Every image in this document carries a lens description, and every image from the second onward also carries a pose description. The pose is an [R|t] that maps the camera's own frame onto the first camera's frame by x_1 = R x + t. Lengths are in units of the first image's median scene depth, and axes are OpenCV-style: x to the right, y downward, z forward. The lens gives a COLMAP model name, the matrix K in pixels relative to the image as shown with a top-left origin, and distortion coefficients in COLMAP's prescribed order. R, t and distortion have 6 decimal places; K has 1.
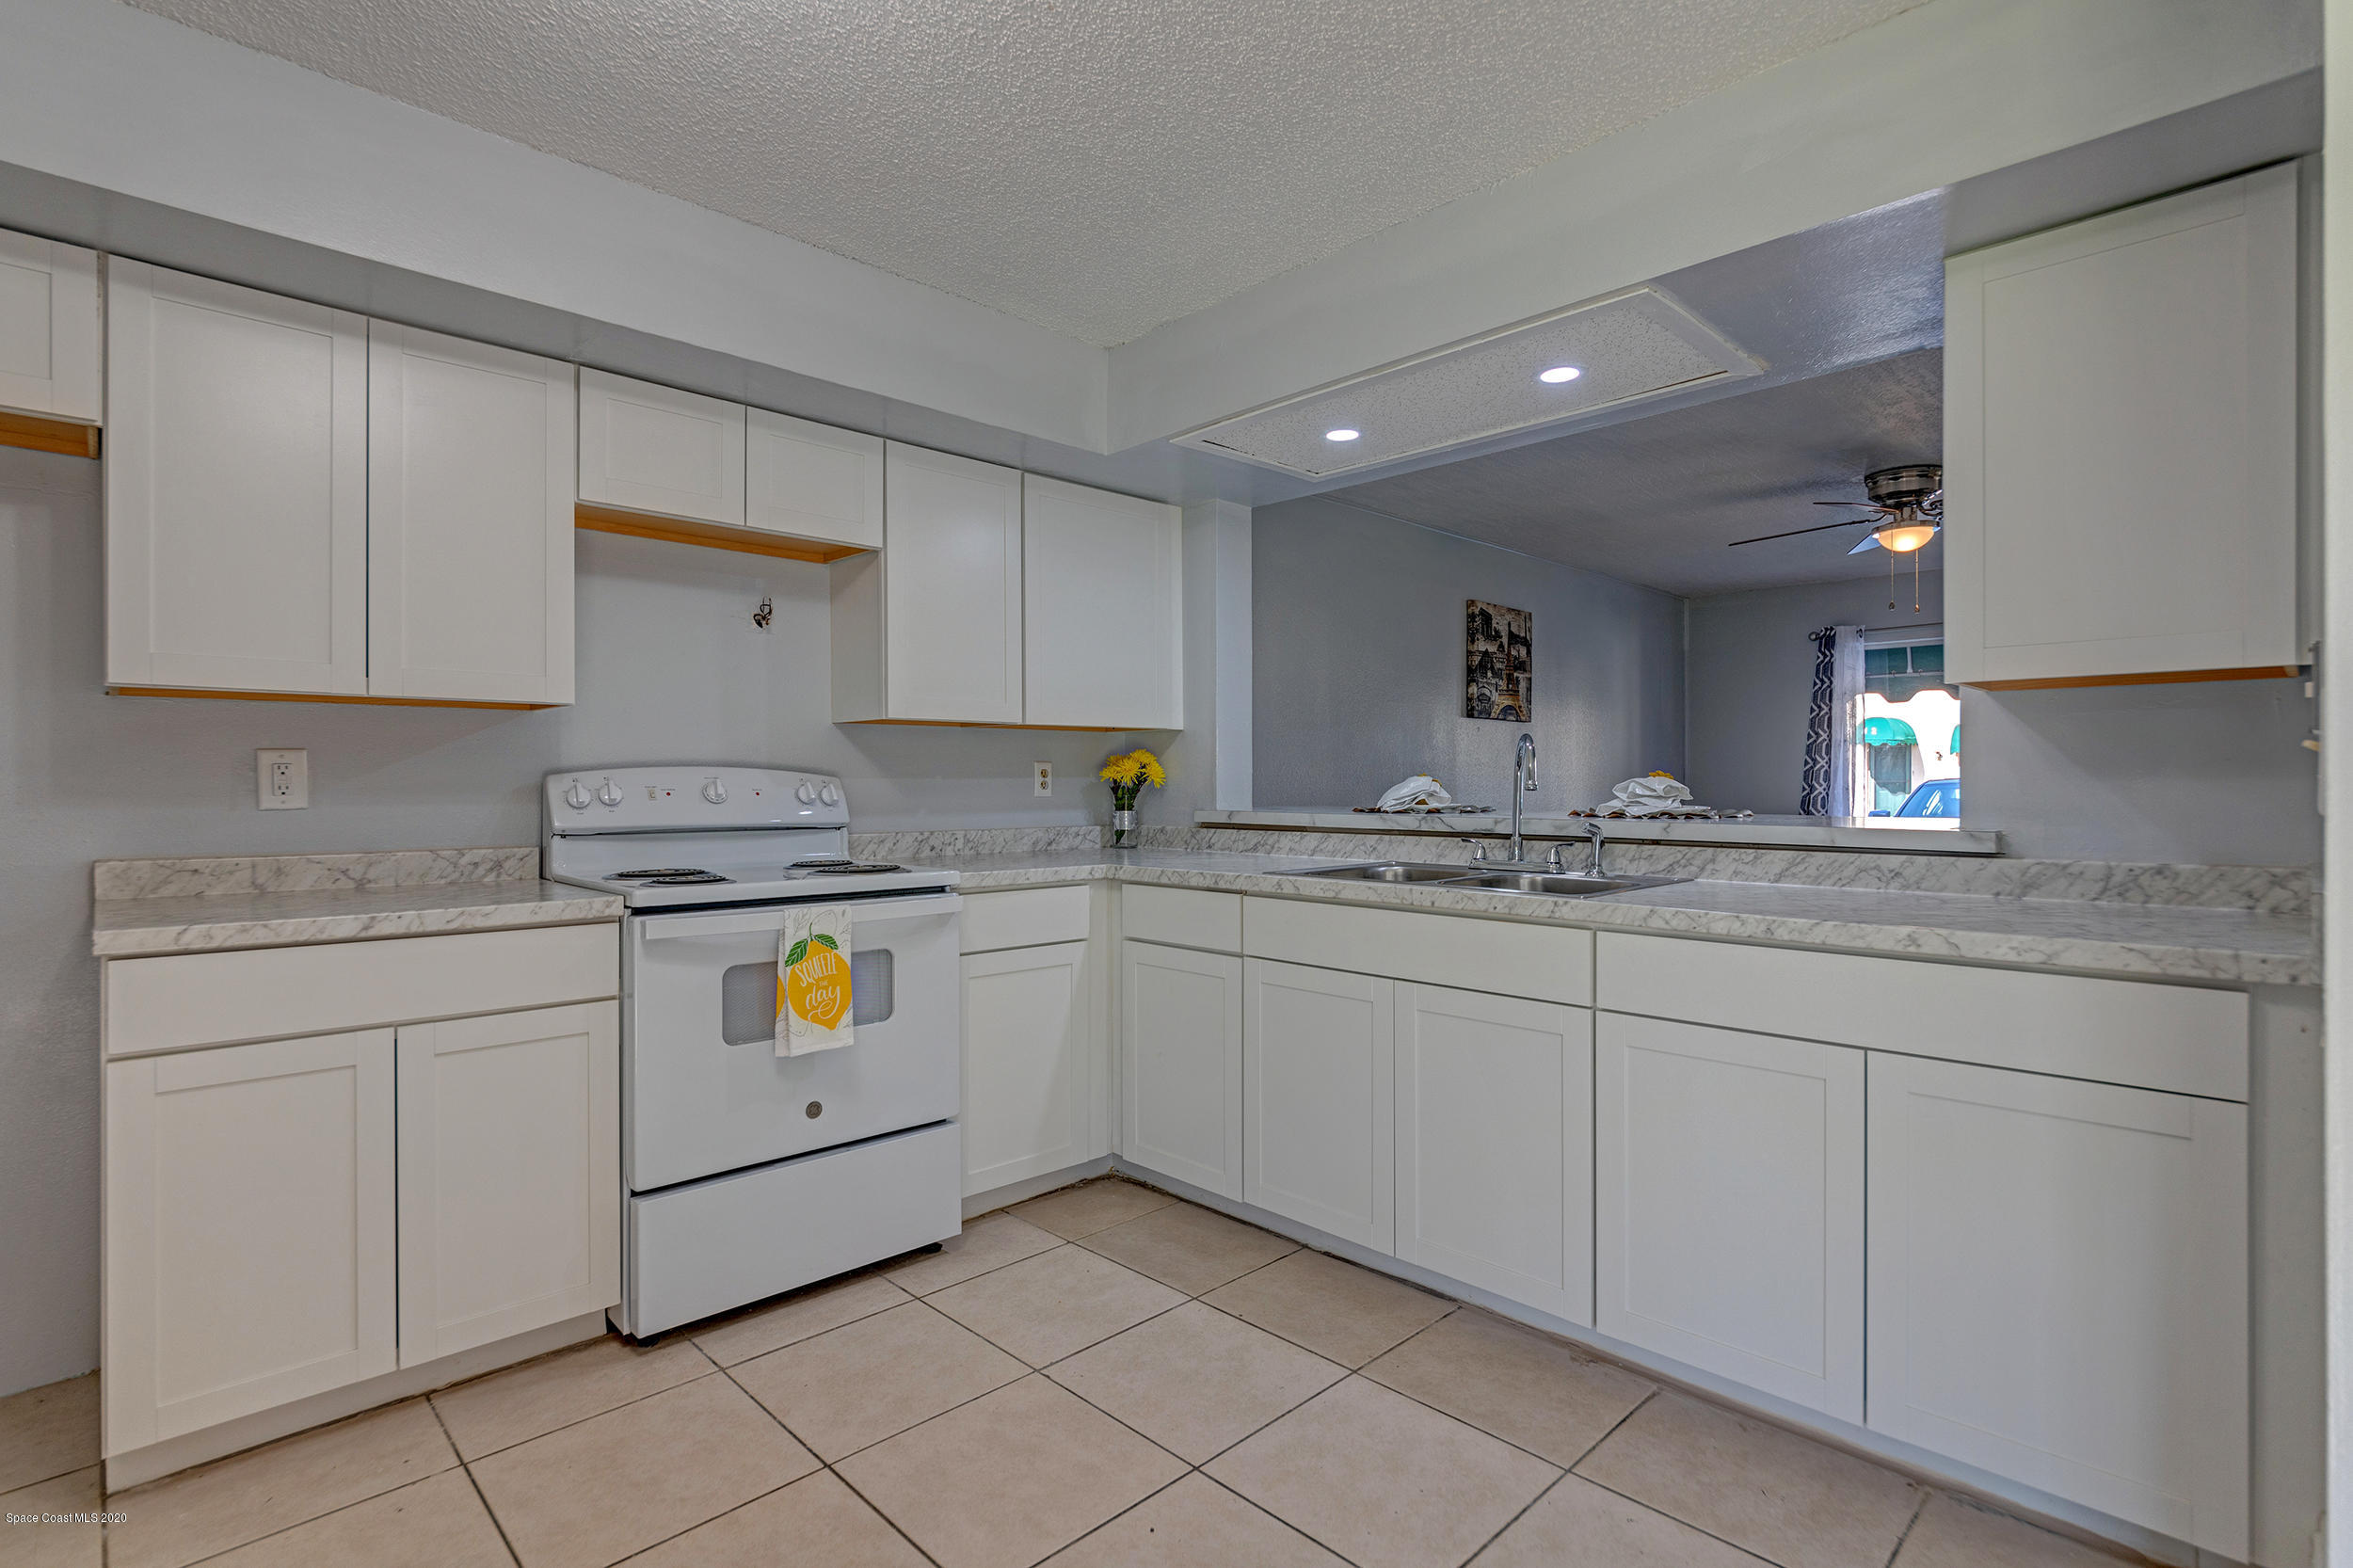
lens RADIAL K [[1104.6, 0, 1154.4], [0, 1104.6, 791.9], [0, 0, 1]] dist [-0.001432, -0.000390]
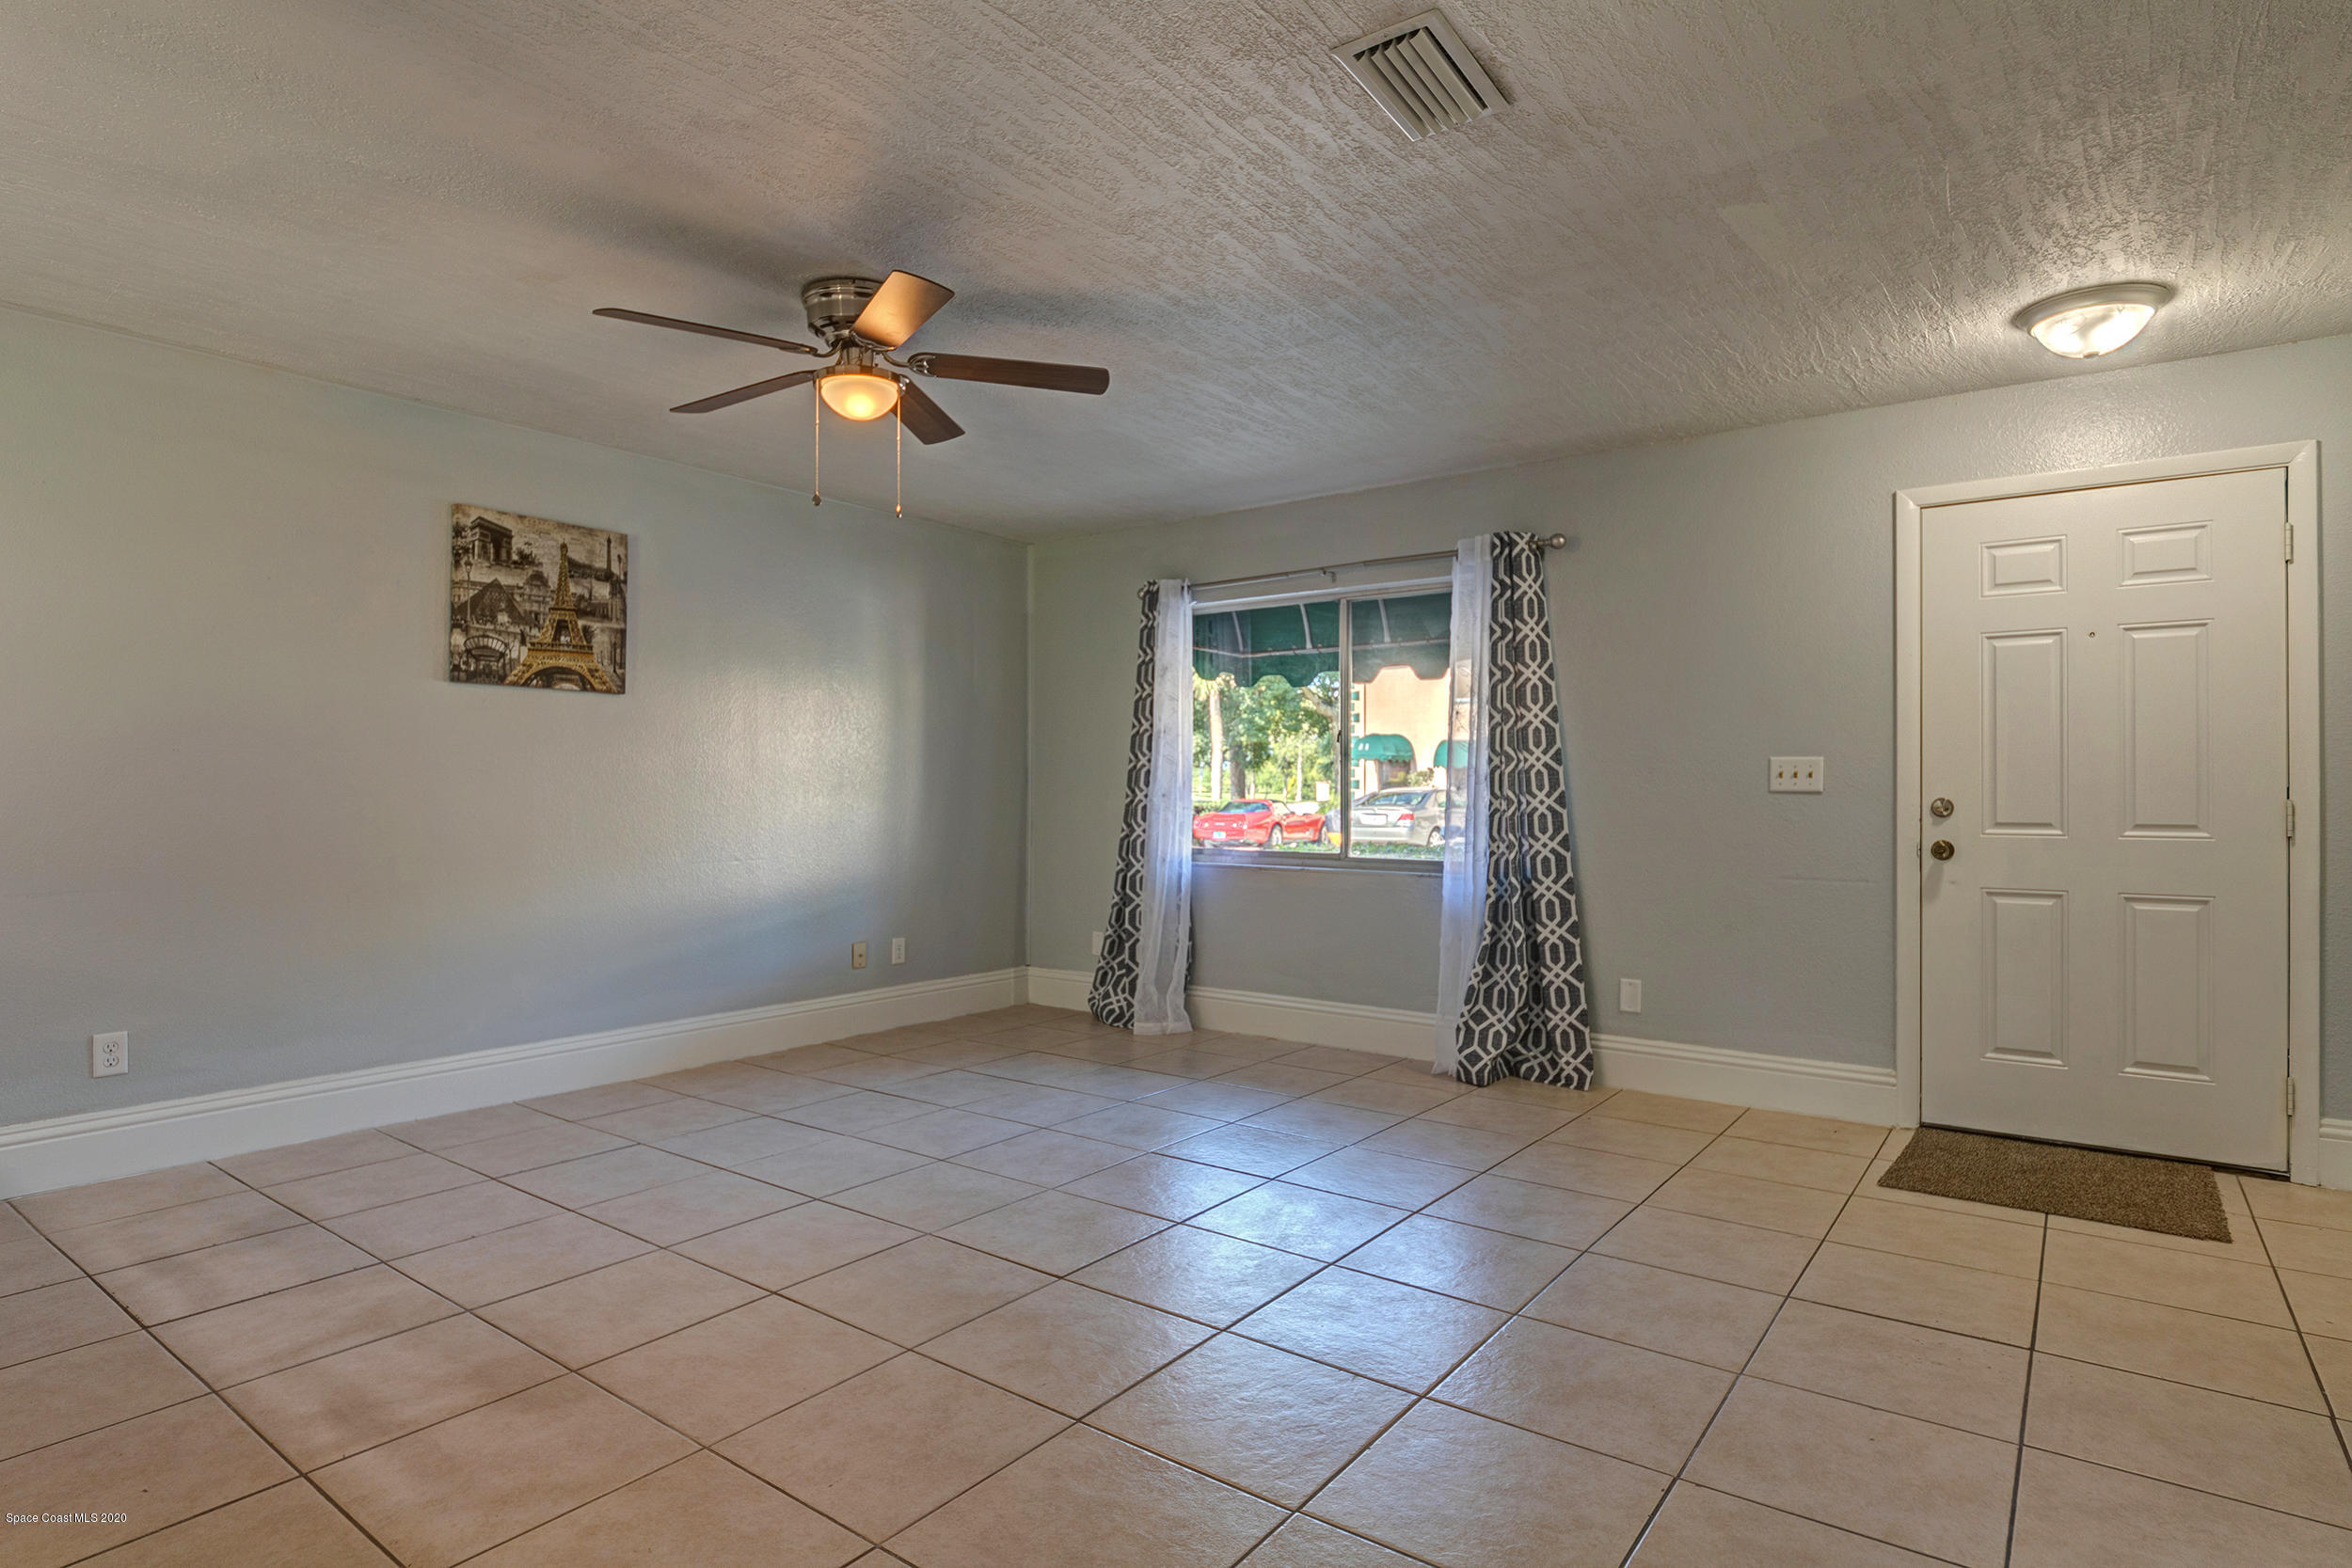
lens RADIAL K [[1224.7, 0, 1169.6], [0, 1224.7, 774.0], [0, 0, 1]] dist [-0.008608, 0.000702]
pose [[0.985905, 0.006430, 0.167182, 1.161827], [-0.001813, 0.999613, -0.027752, 0.015093], [-0.167296, 0.027058, 0.985535, 0.418299]]
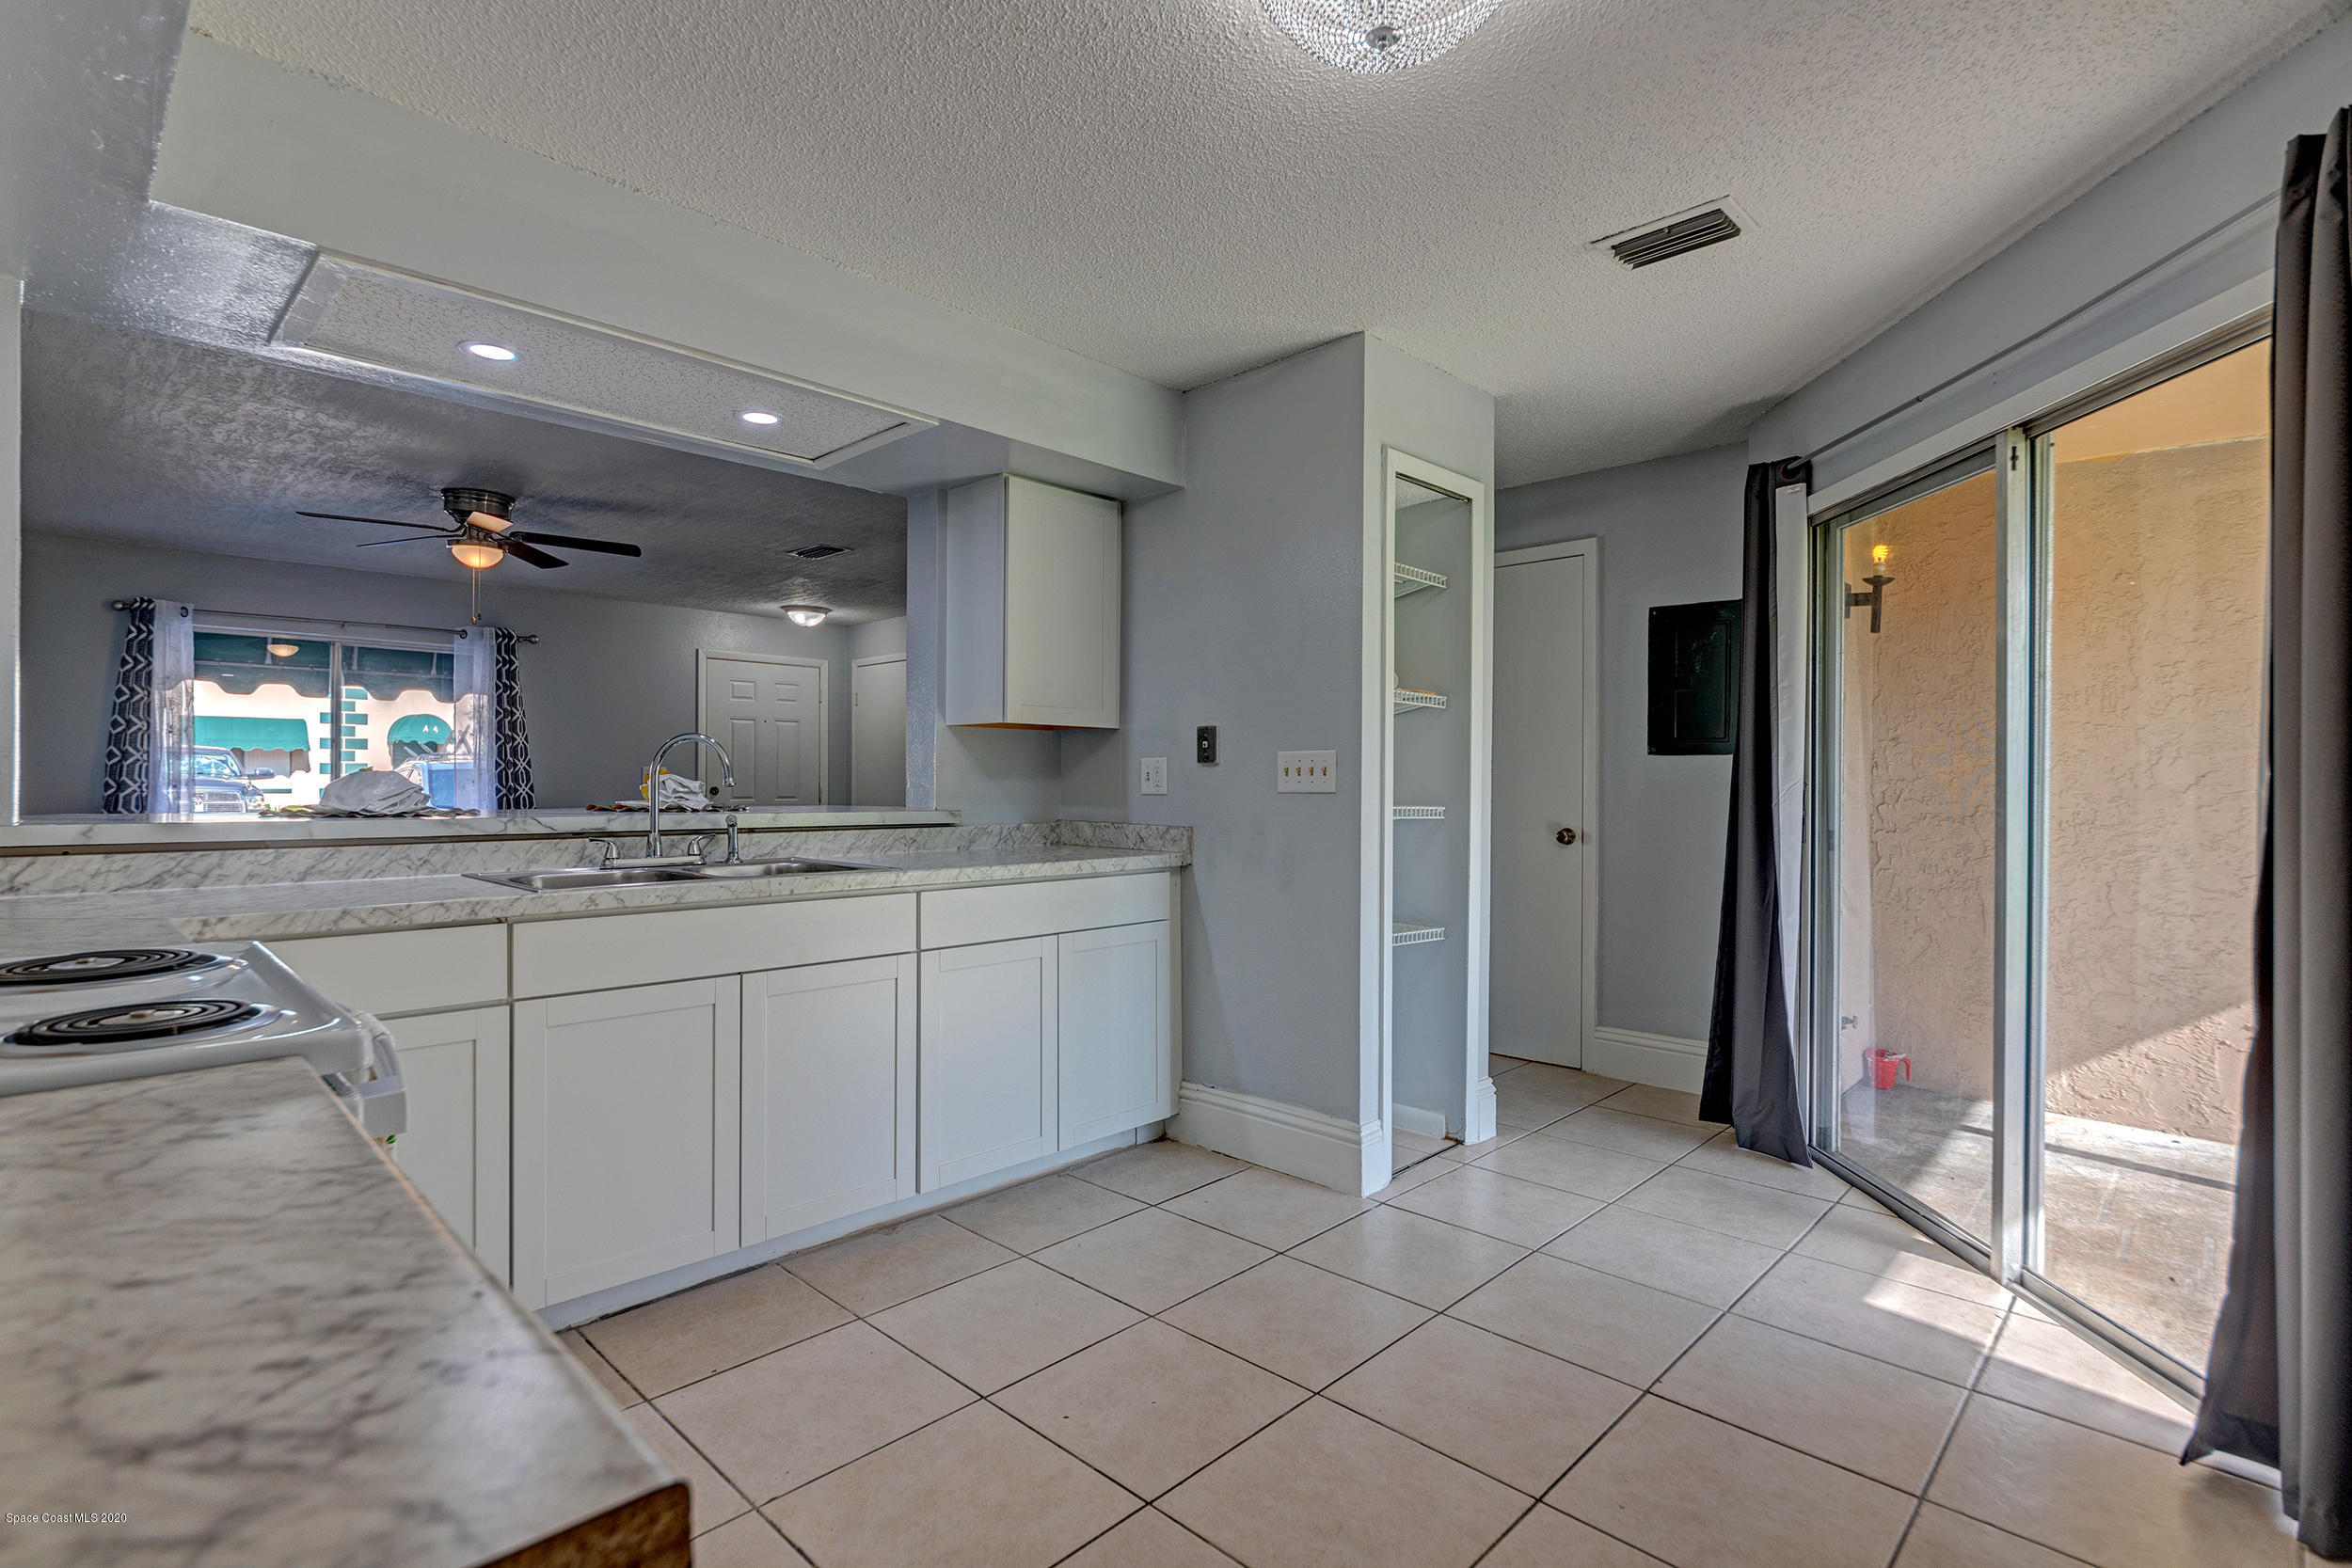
lens RADIAL K [[1104.0, 0, 1175.9], [0, 1104.0, 799.6], [0, 0, 1]] dist [-0.001432, -0.000390]
pose [[-0.032450, -0.014594, 0.999367, -0.674771], [0.004367, 0.999882, 0.014744, -0.002645], [-0.999464, 0.004843, -0.032382, 0.534135]]
